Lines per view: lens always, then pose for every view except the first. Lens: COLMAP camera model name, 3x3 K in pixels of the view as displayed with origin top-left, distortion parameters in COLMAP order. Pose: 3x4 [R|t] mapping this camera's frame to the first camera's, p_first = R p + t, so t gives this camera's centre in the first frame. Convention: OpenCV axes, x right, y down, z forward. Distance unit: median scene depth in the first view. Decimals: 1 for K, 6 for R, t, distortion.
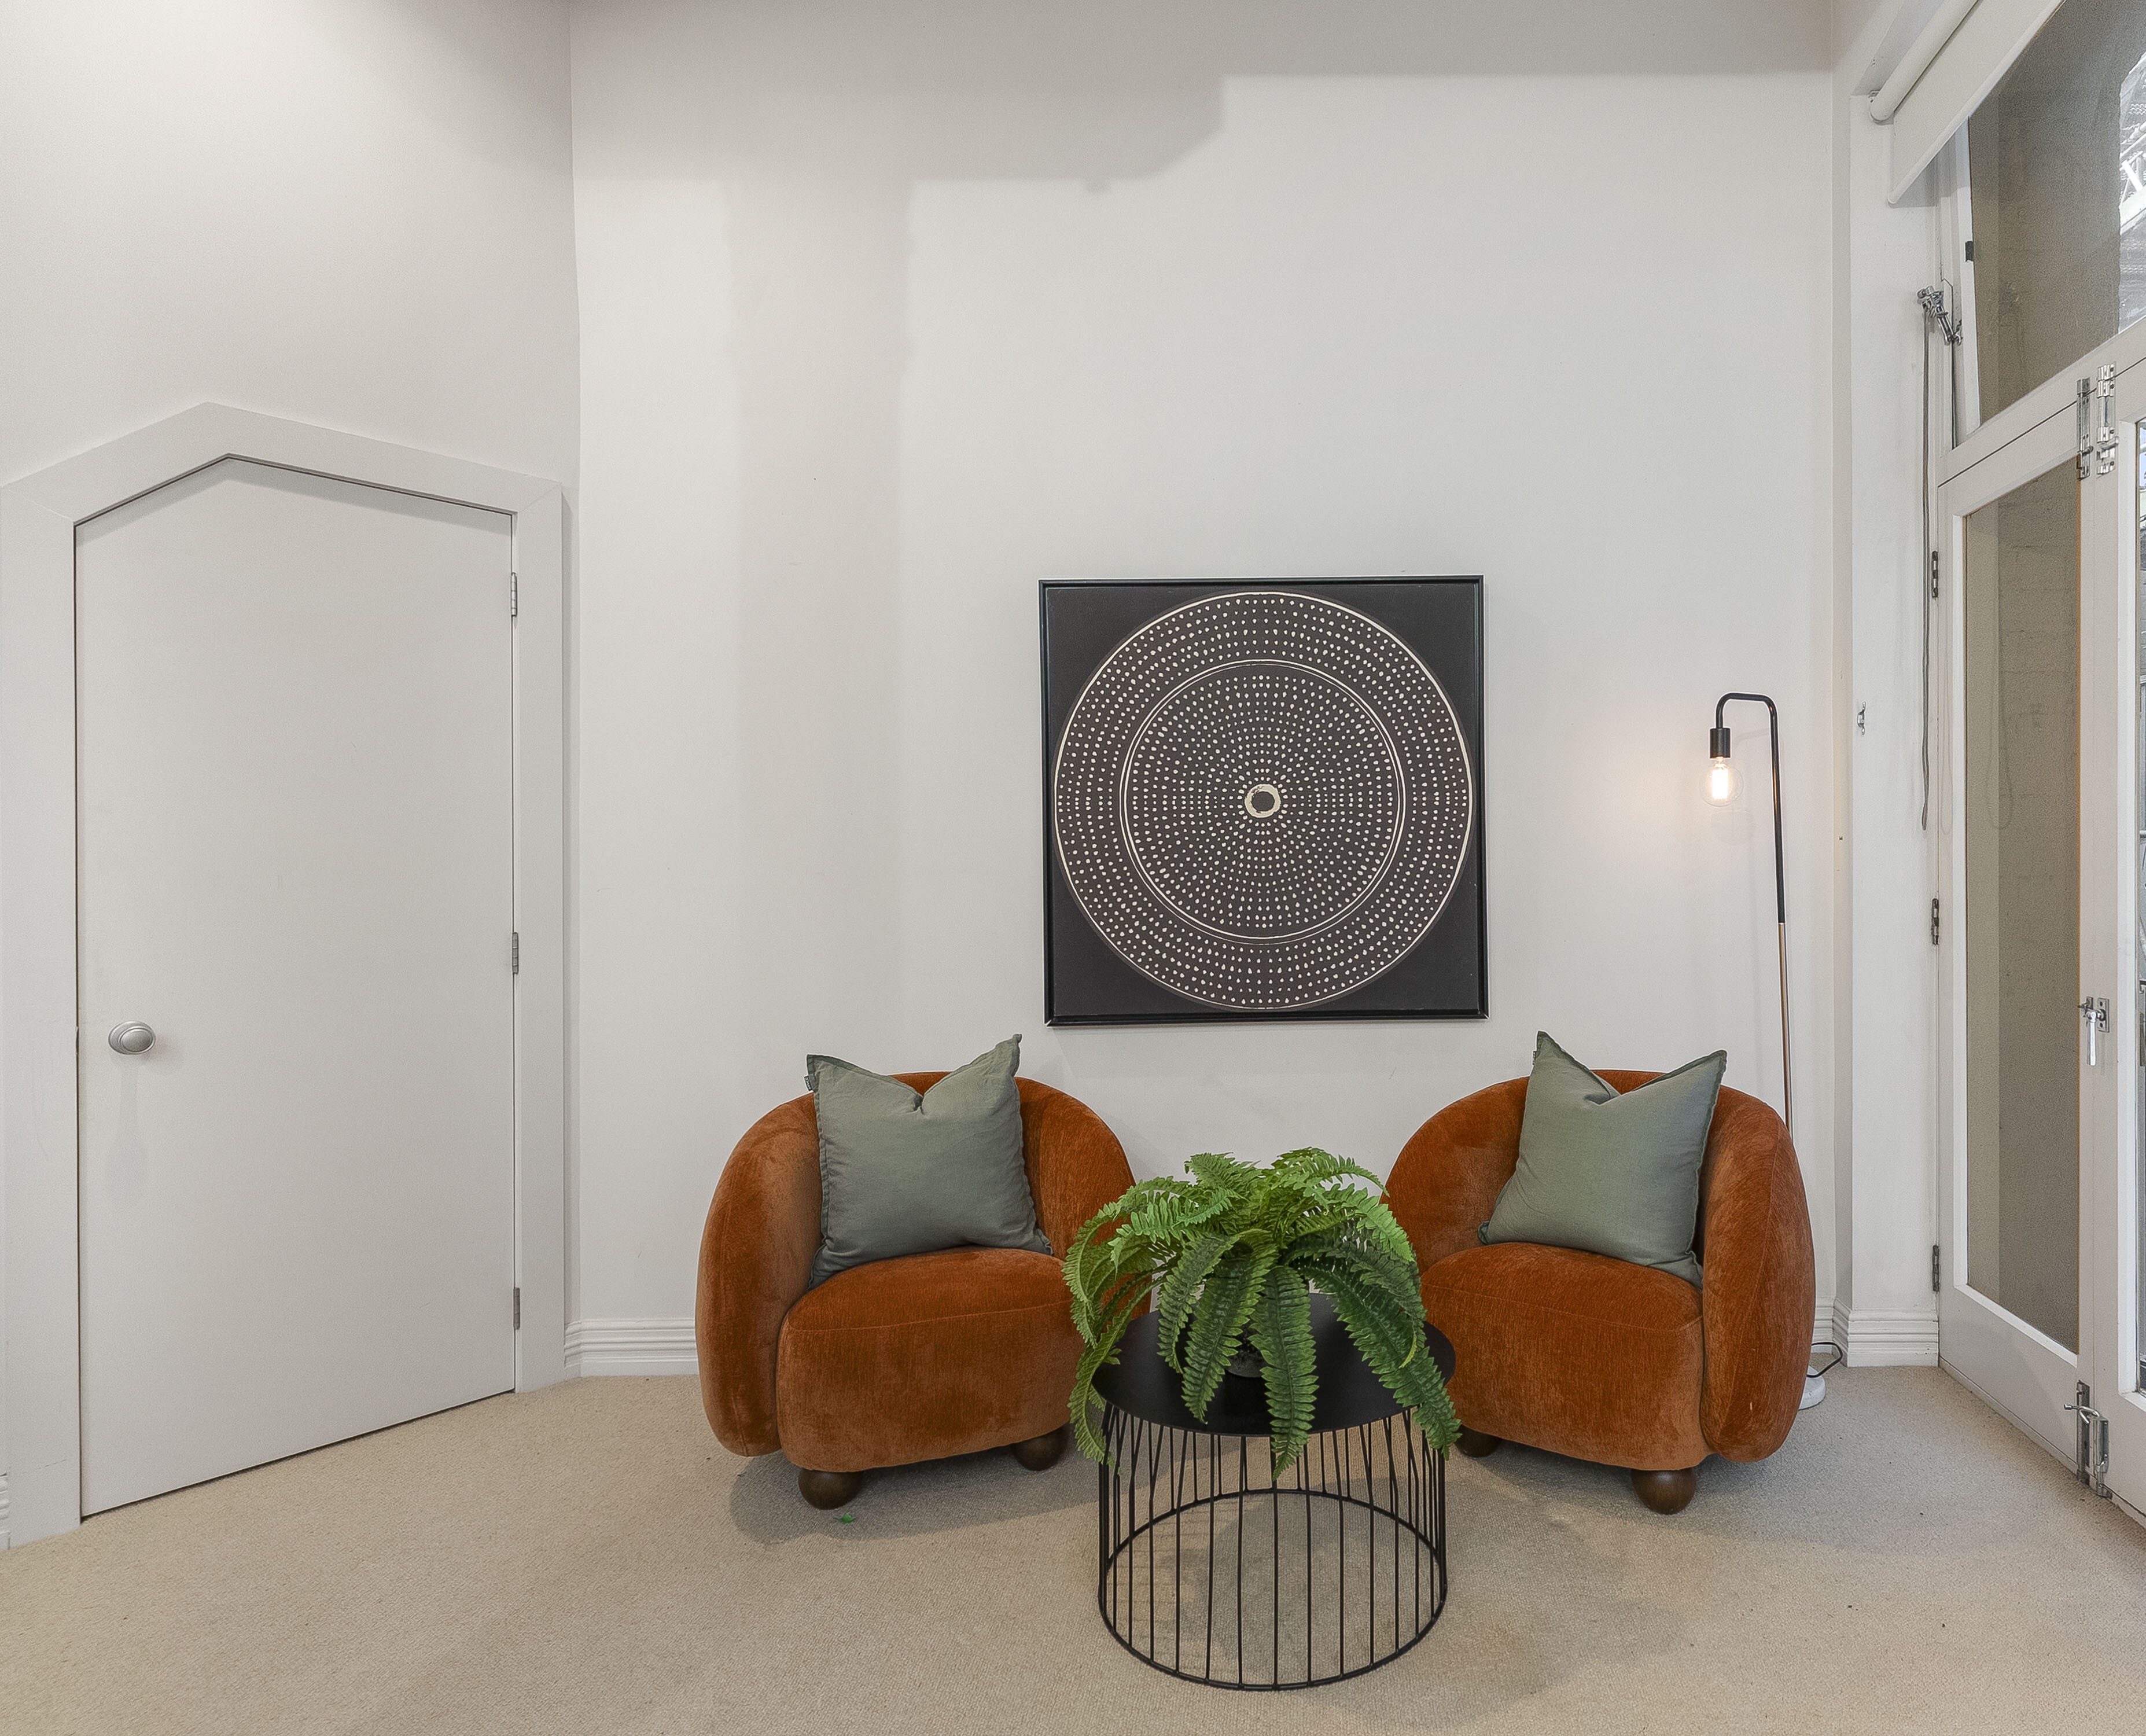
lens RADIAL K [[1243.9, 0, 1291.3], [0, 1243.9, 875.3], [0, 0, 1]] dist [0.005068, 0.002118]
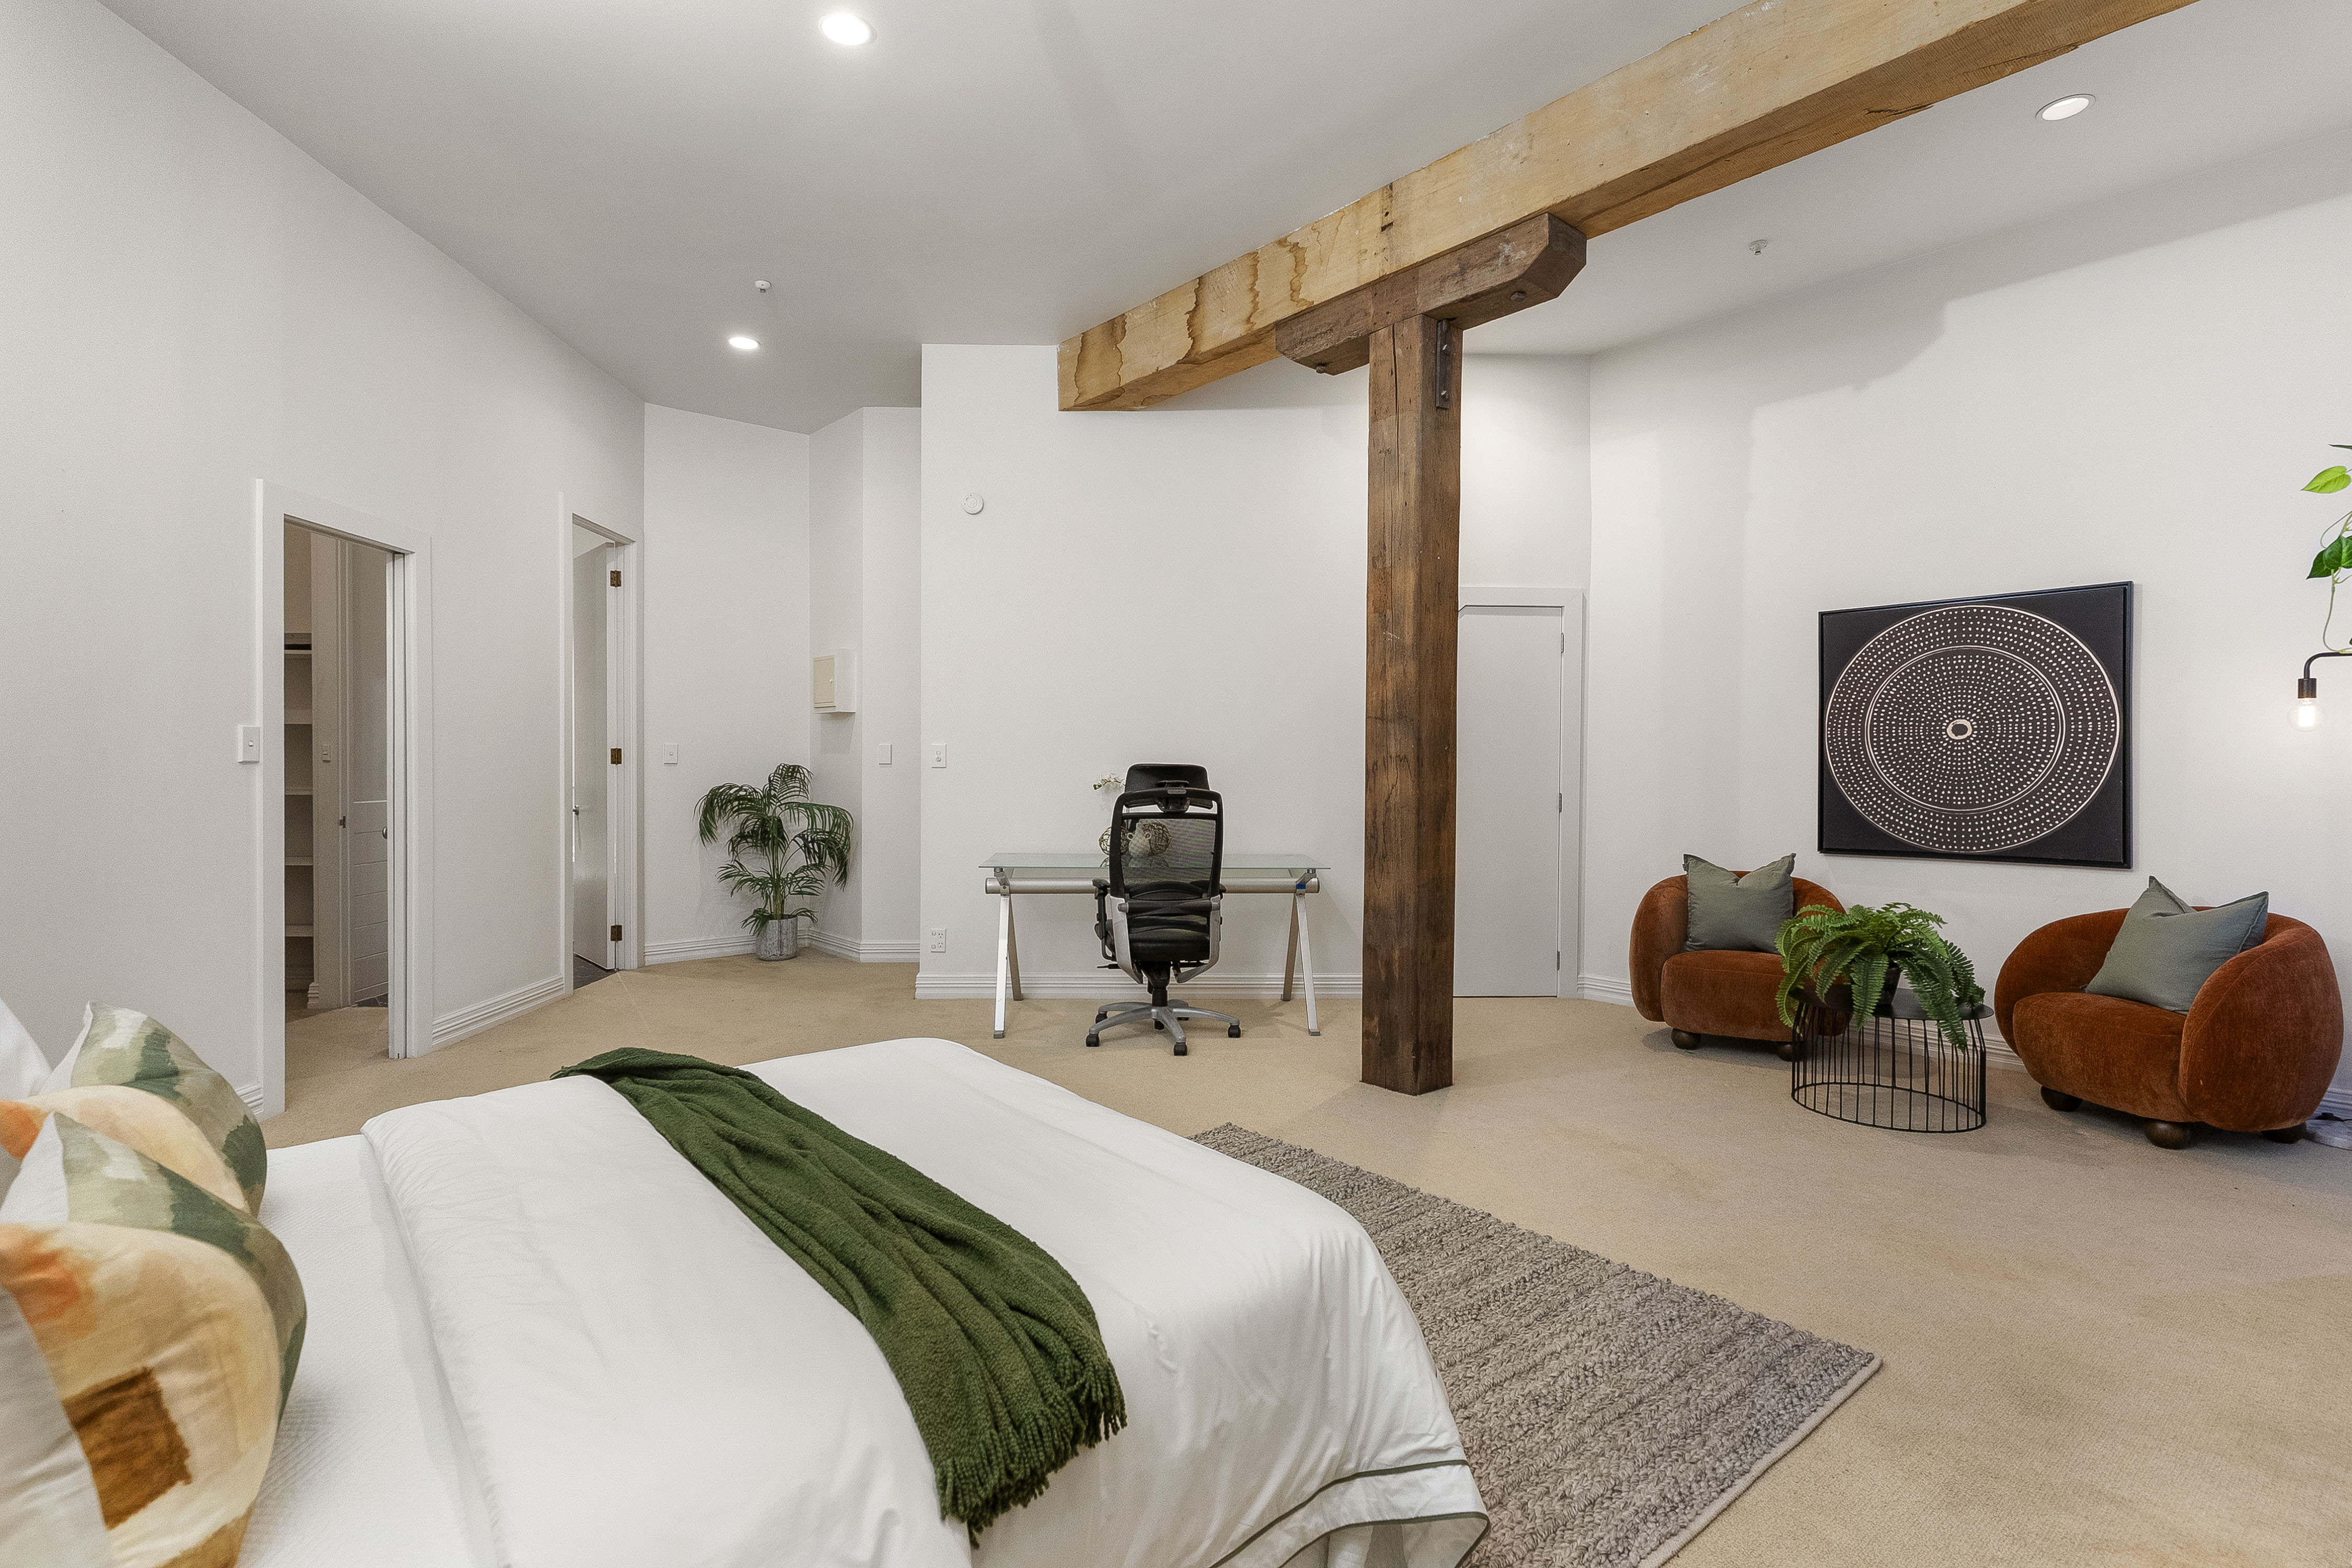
lens RADIAL K [[1127.0, 0, 1177.8], [0, 1127.0, 788.1], [0, 0, 1]] dist [-0.001194, 0.001269]
pose [[0.648721, 0.026117, -0.760578, 0.456399], [-0.007543, 0.999583, 0.027890, -0.014677], [0.760989, -0.012356, 0.648647, -0.808592]]
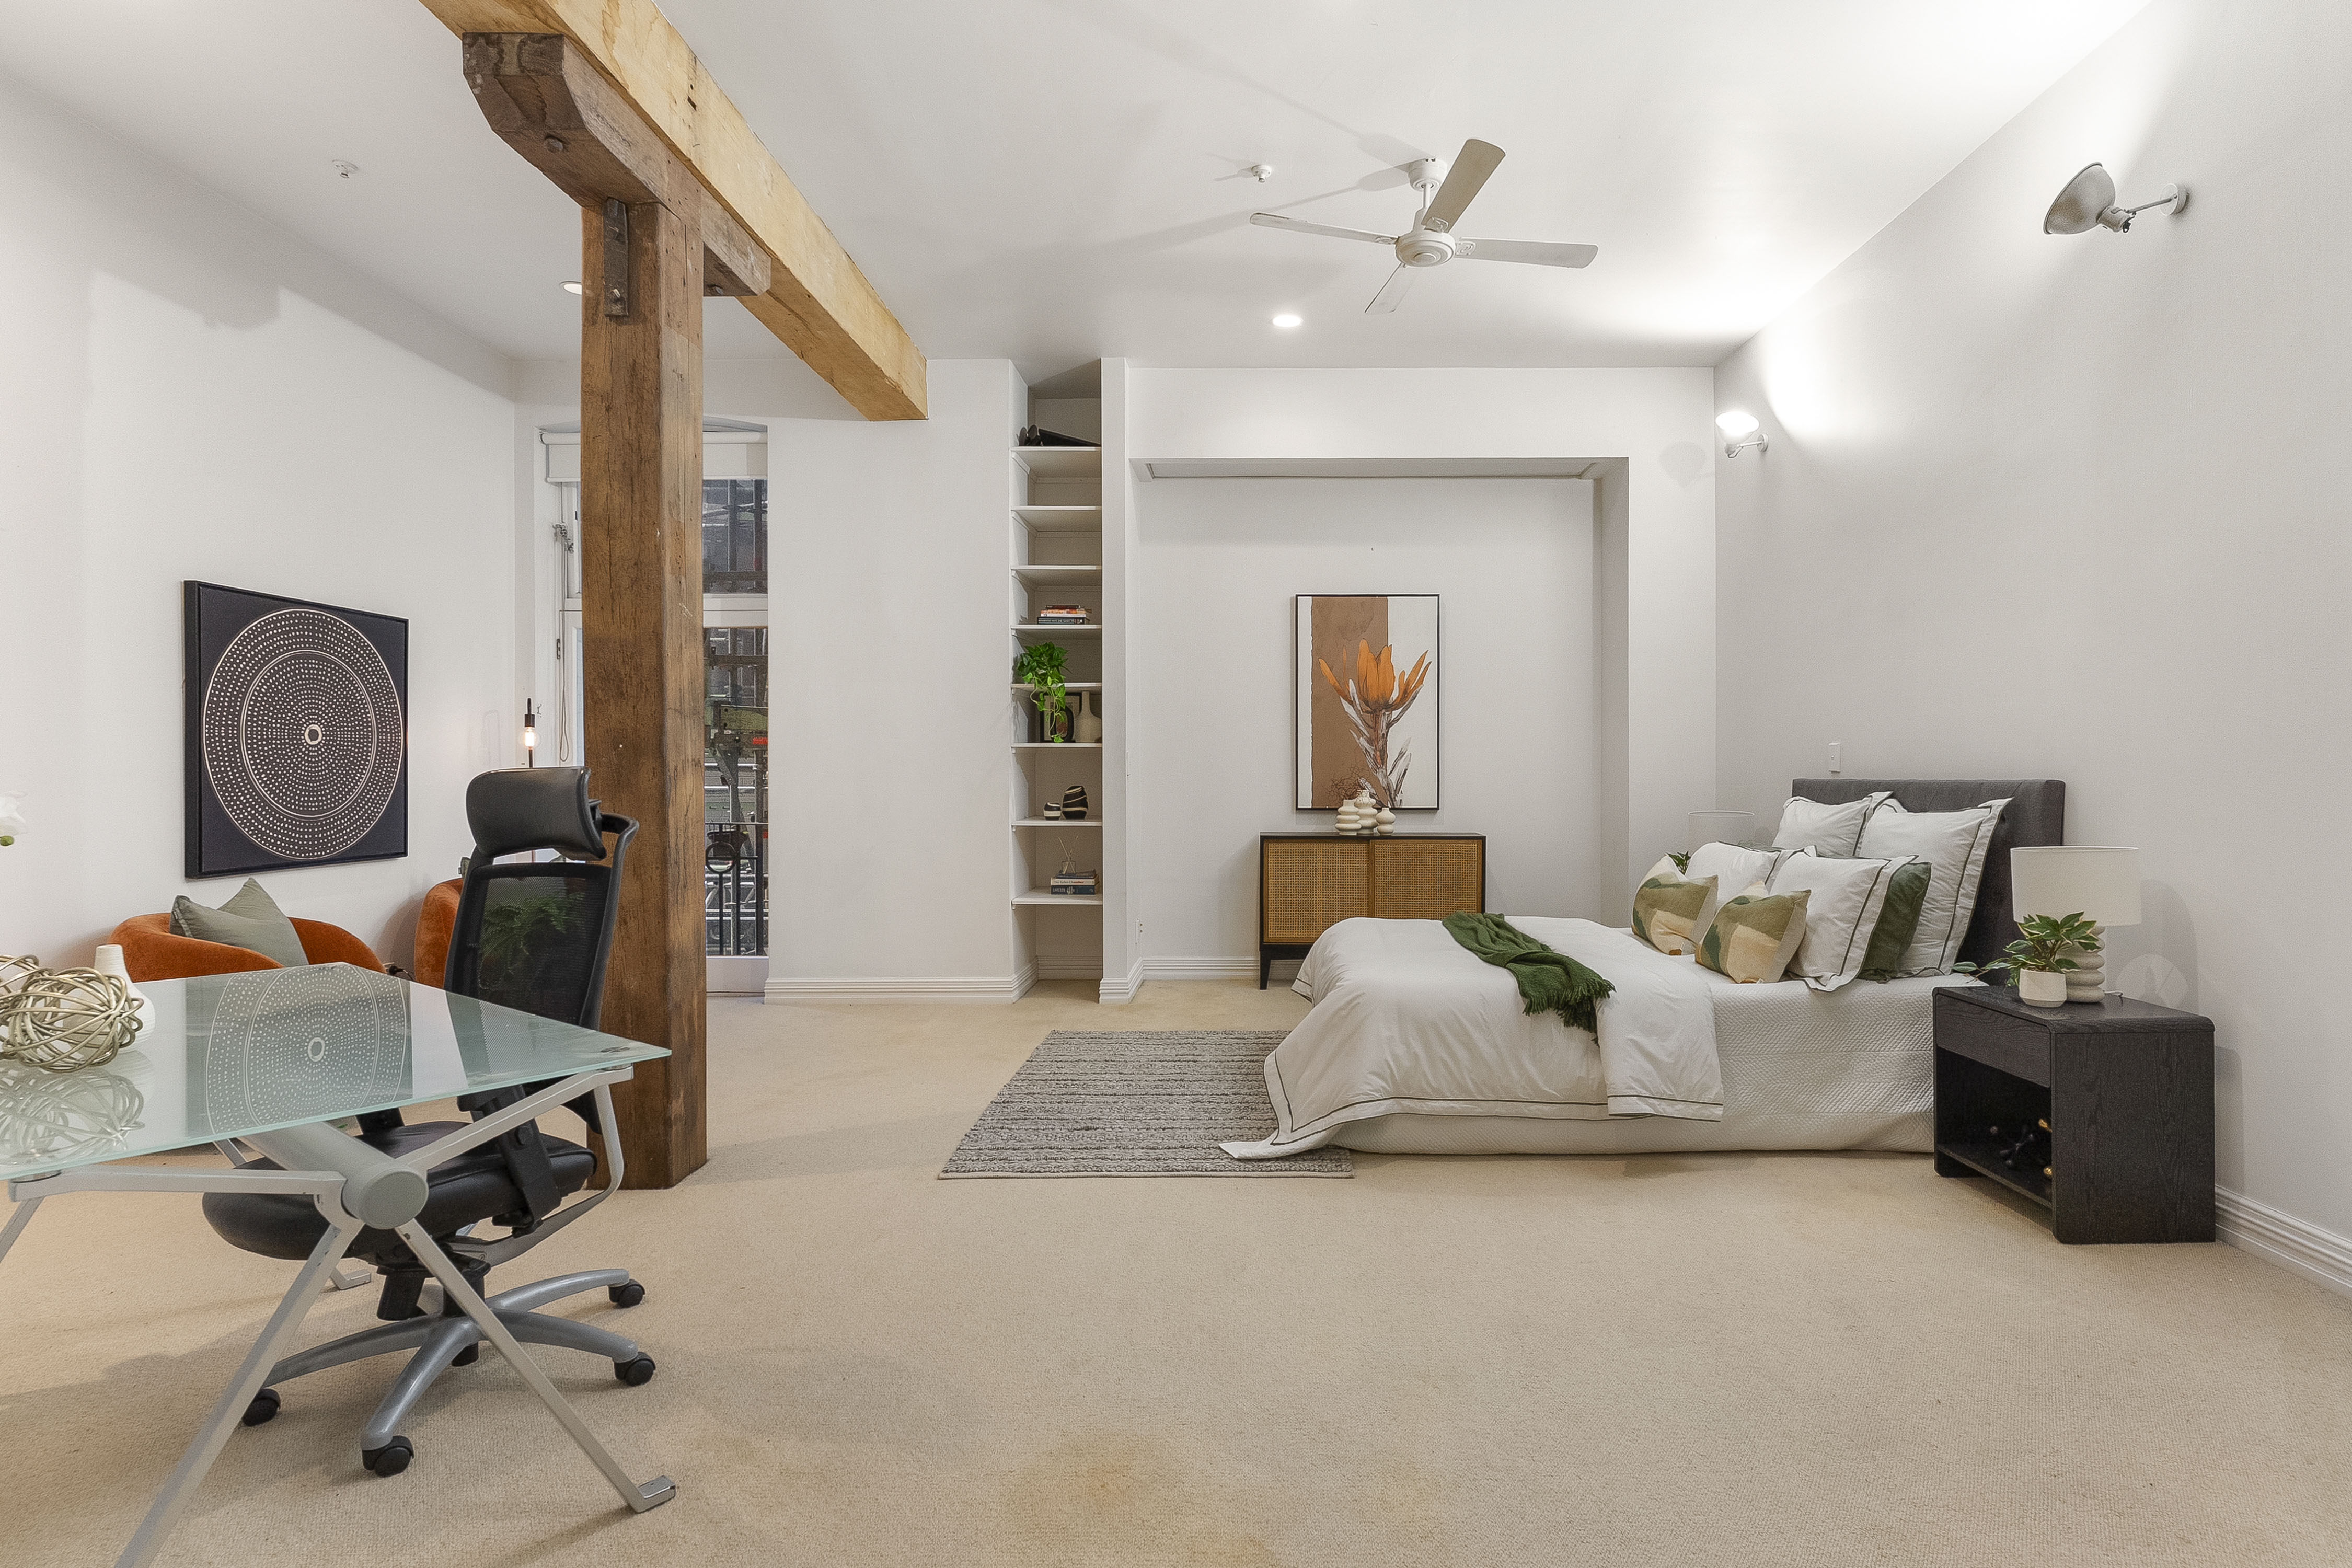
lens RADIAL K [[1127.0, 0, 1217.9], [0, 1127.0, 797.3], [0, 0, 1]] dist [-0.001194, 0.001269]
pose [[0.019104, -0.011651, 0.999750, -1.521758], [0.001175, 0.999932, 0.011631, 0.008498], [-0.999817, 0.000953, 0.019117, -0.248687]]
